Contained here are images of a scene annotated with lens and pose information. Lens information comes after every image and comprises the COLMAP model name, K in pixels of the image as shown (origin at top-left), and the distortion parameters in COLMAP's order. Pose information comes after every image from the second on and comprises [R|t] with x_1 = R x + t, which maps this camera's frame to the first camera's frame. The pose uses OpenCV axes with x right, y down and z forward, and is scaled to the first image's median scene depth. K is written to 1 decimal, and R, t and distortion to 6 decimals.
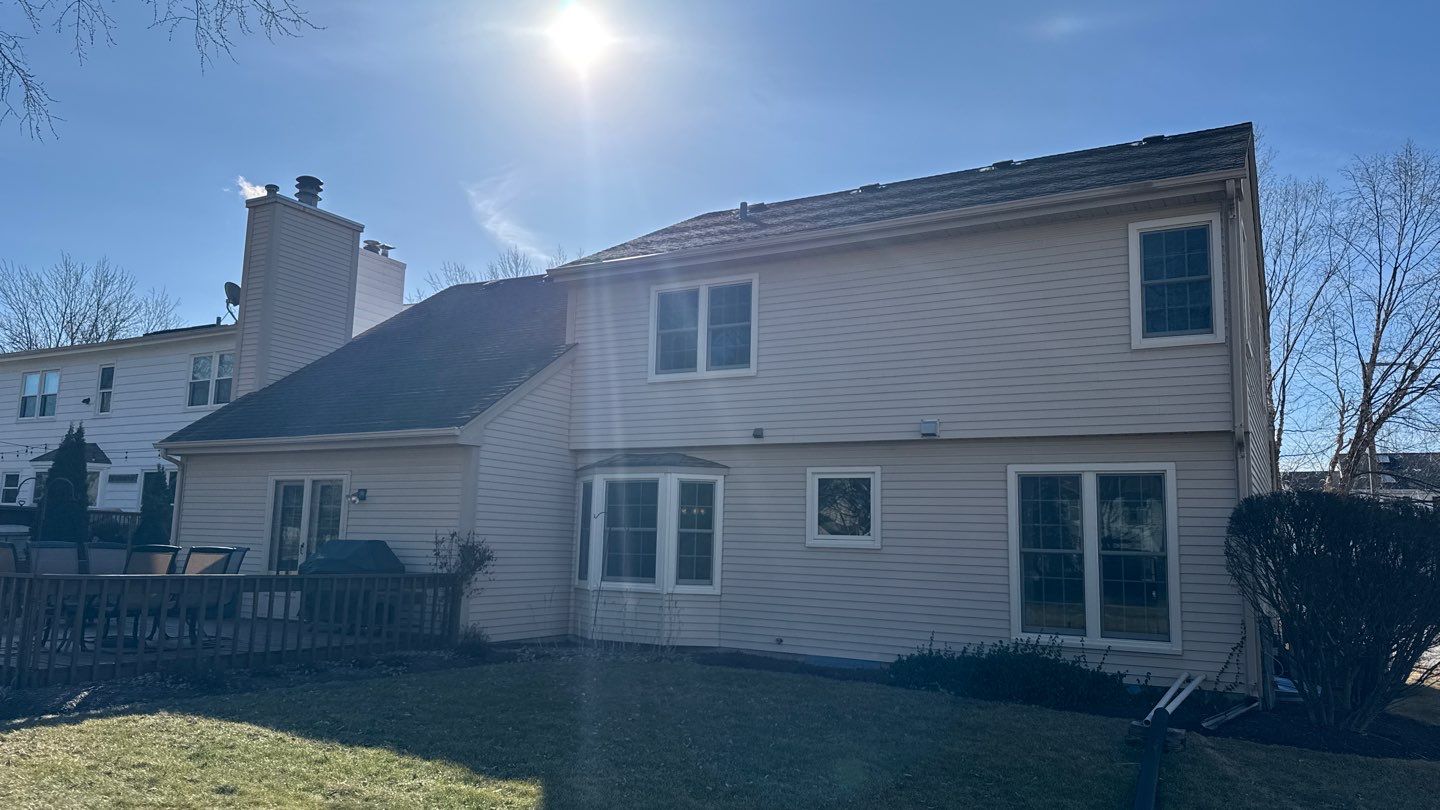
lens RADIAL K [[989.4, 0, 720.0], [0, 989.4, 405.0], [0, 0, 1]] dist [0.094716, -0.115342]
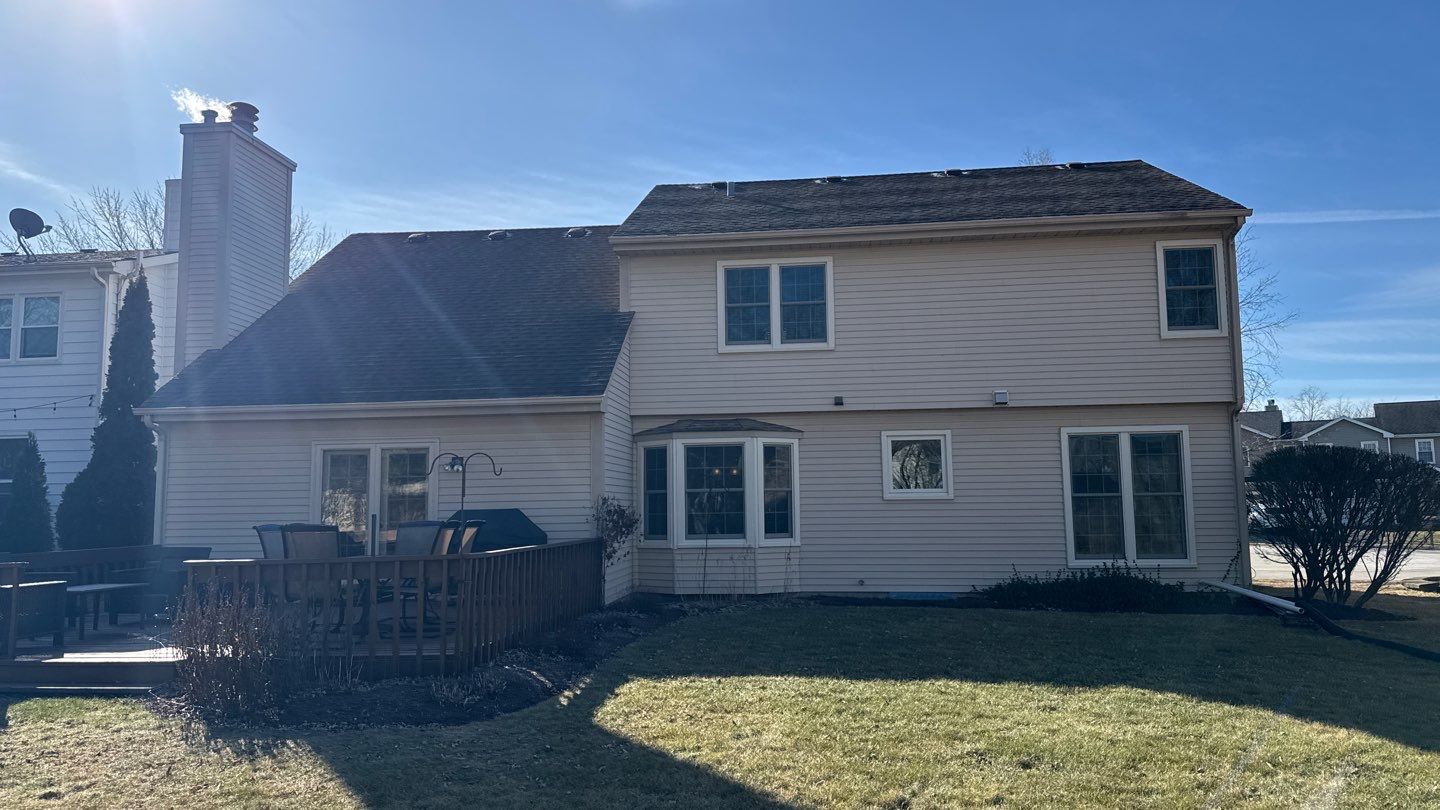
lens RADIAL K [[989.4, 0, 720.0], [0, 989.4, 405.0], [0, 0, 1]] dist [0.094716, -0.115342]
pose [[0.914043, 0.000240, 0.405616, -0.537885], [-0.018171, 0.999020, 0.040357, -0.009844], [-0.405209, -0.044259, 0.913152, 0.029057]]
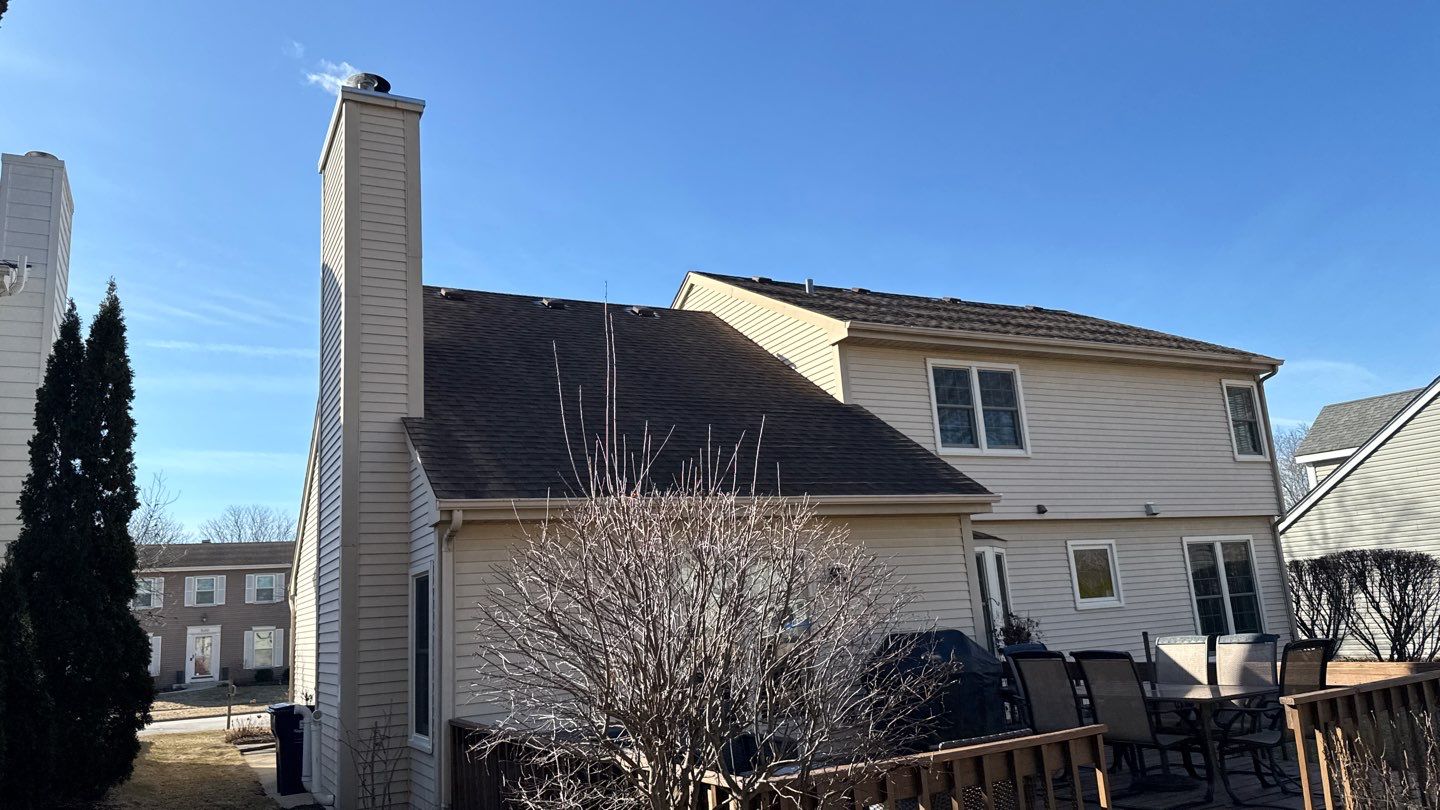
lens RADIAL K [[989.4, 0, 720.0], [0, 989.4, 405.0], [0, 0, 1]] dist [0.094716, -0.115342]
pose [[0.532286, 0.115083, 0.838706, -1.096333], [-0.033803, 0.992816, -0.114776, 0.052764], [-0.845889, 0.032742, 0.532353, 0.703808]]
